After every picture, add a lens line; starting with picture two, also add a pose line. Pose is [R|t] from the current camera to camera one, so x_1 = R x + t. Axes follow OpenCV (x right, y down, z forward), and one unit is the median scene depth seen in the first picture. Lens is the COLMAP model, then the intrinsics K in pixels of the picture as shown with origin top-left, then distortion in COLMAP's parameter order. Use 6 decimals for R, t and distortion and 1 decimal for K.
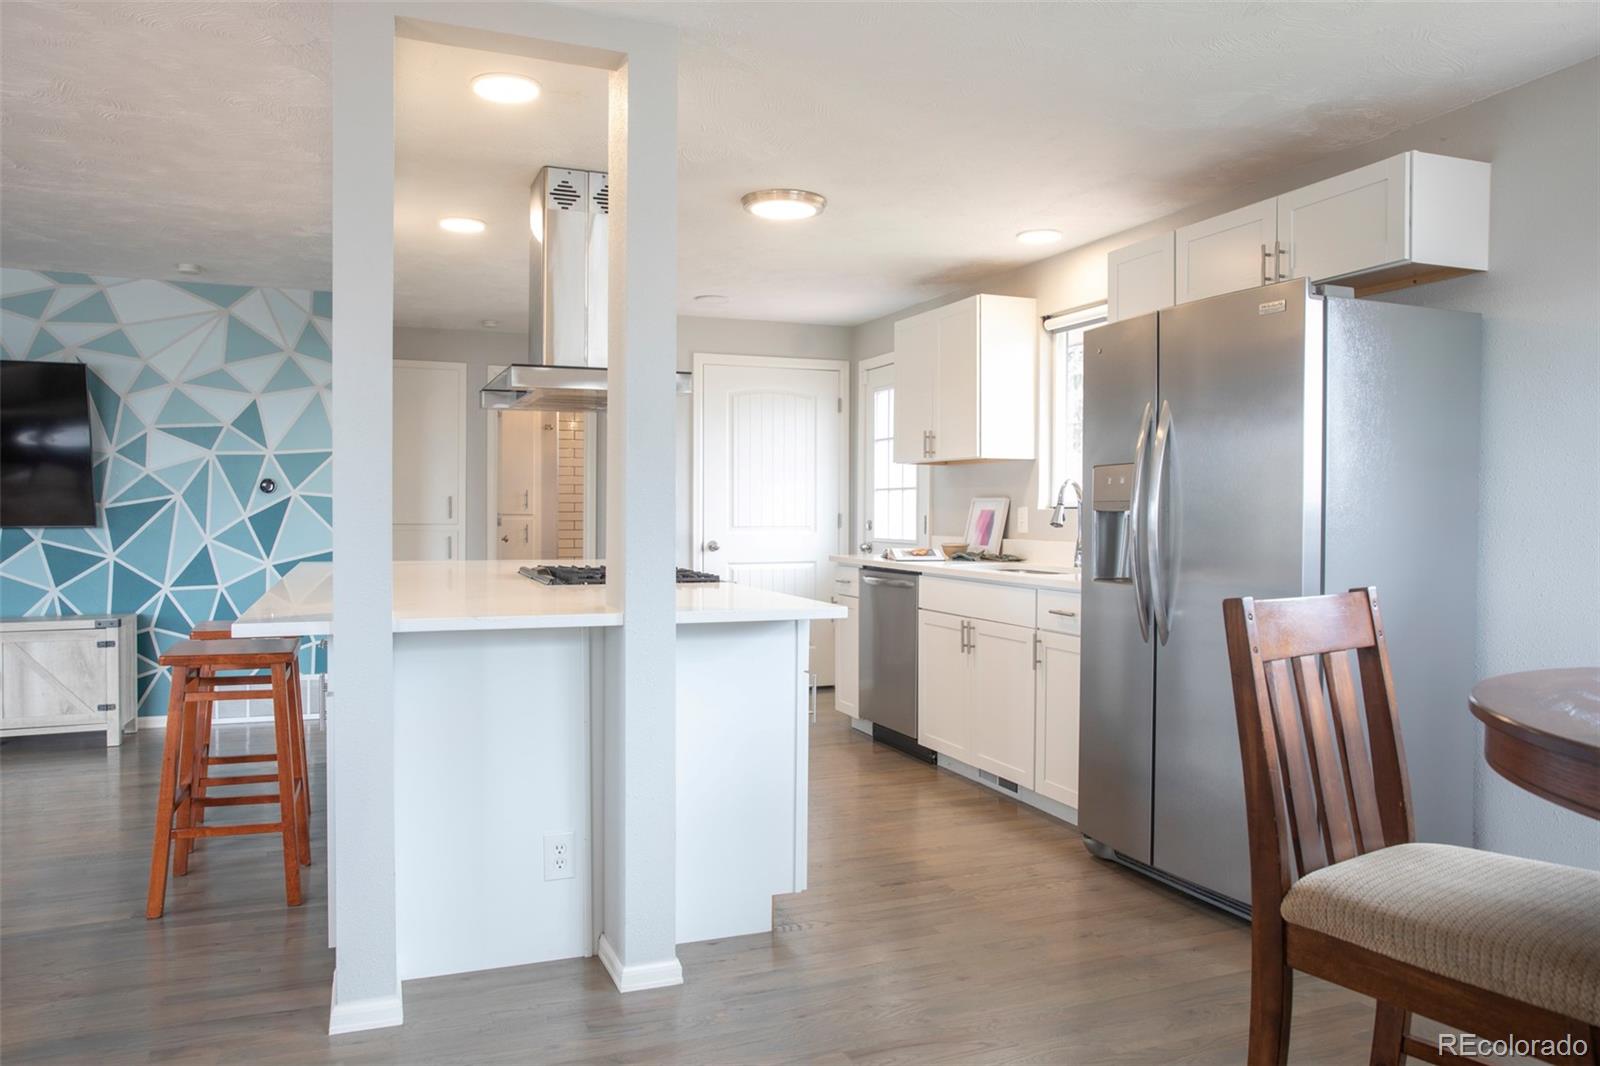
lens RADIAL K [[1093.1, 0, 792.4], [0, 1093.1, 532.7], [0, 0, 1]] dist [-0.059219, 0.071402]
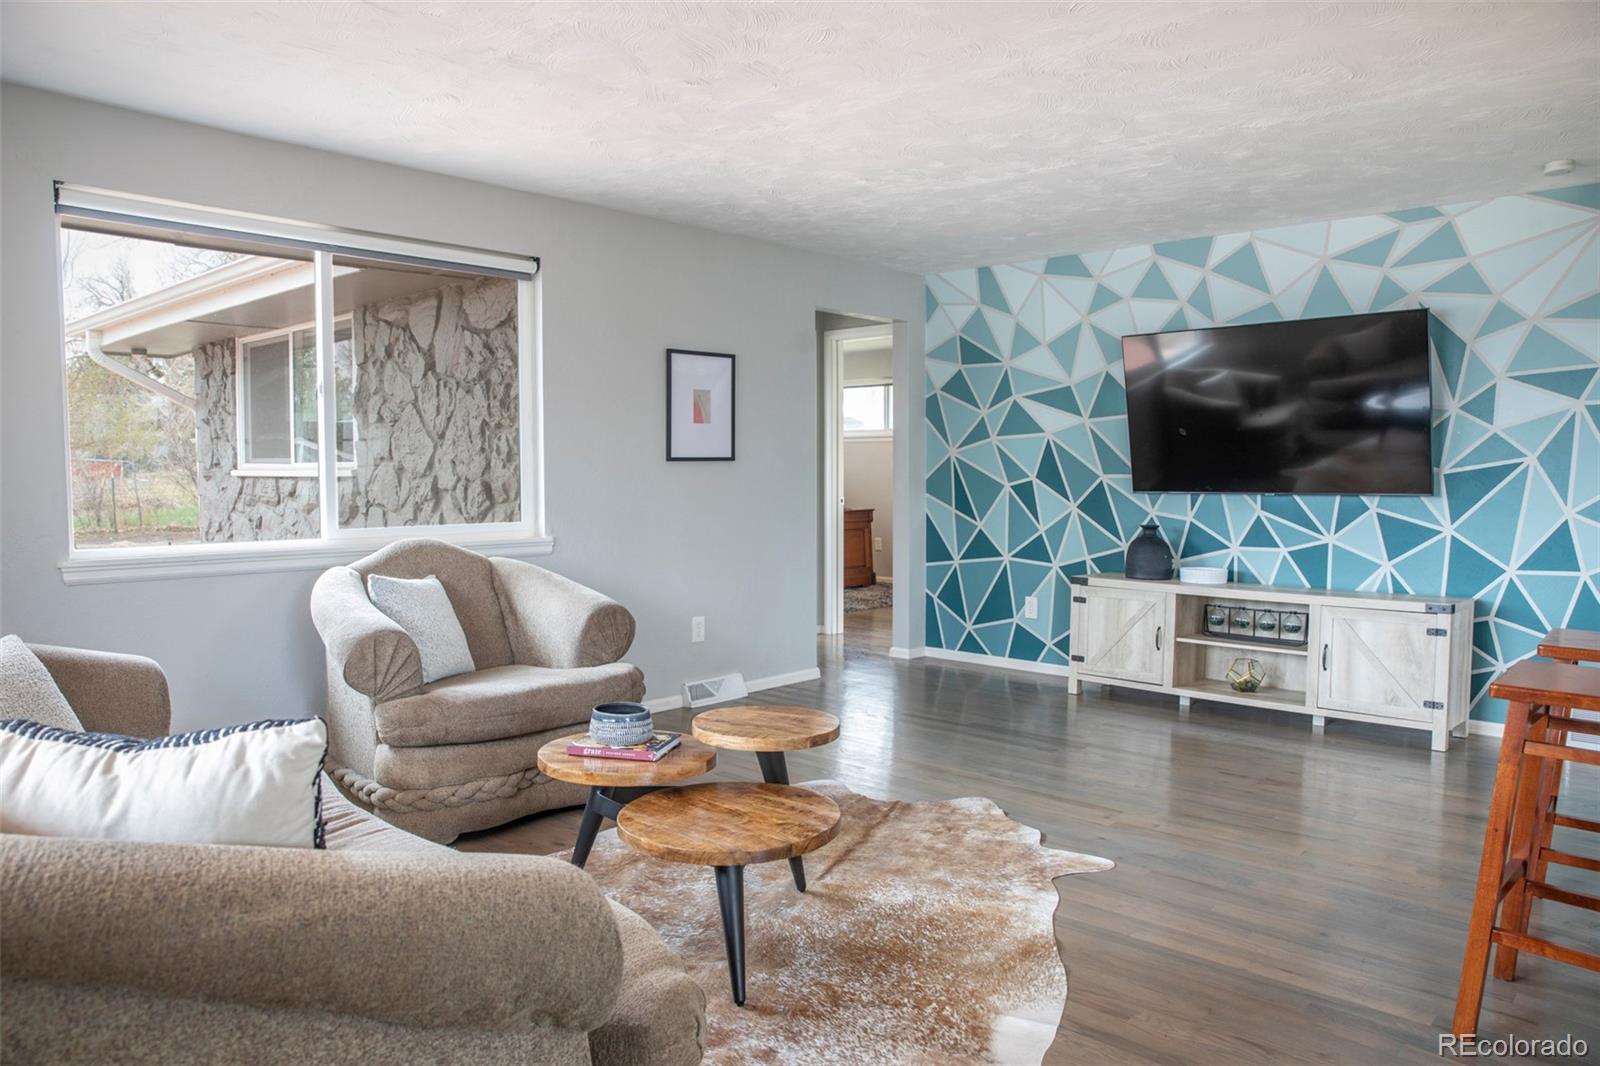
lens RADIAL K [[1081.1, 0, 793.8], [0, 1081.1, 535.7], [0, 0, 1]] dist [-0.107194, 0.082935]
pose [[0.424877, 0.048986, -0.903925, -0.096106], [-0.018588, 0.998796, 0.045390, -0.001859], [0.905060, -0.002483, 0.425276, 0.172122]]
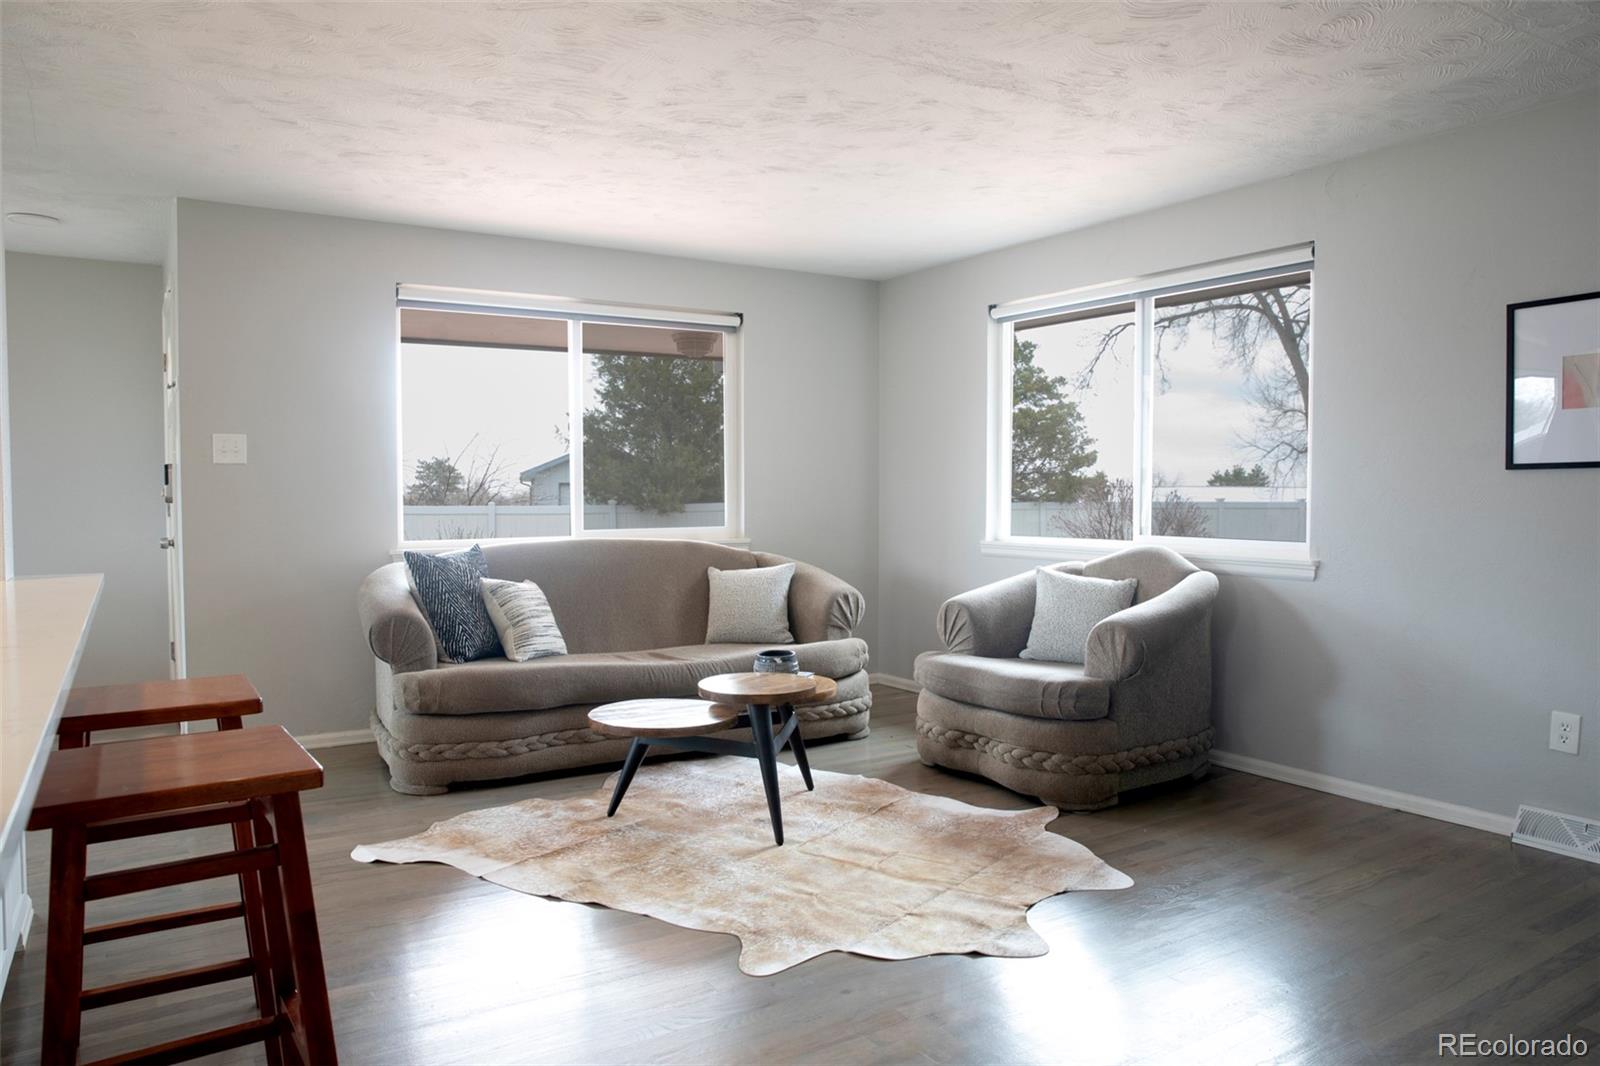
lens RADIAL K [[1081.1, 0, 793.8], [0, 1081.1, 535.7], [0, 0, 1]] dist [-0.107194, 0.082935]
pose [[-0.981674, 0.005502, -0.190490, -0.311094], [-0.006838, 0.997923, 0.064061, -0.012403], [0.190446, 0.064189, -0.979597, 0.663965]]
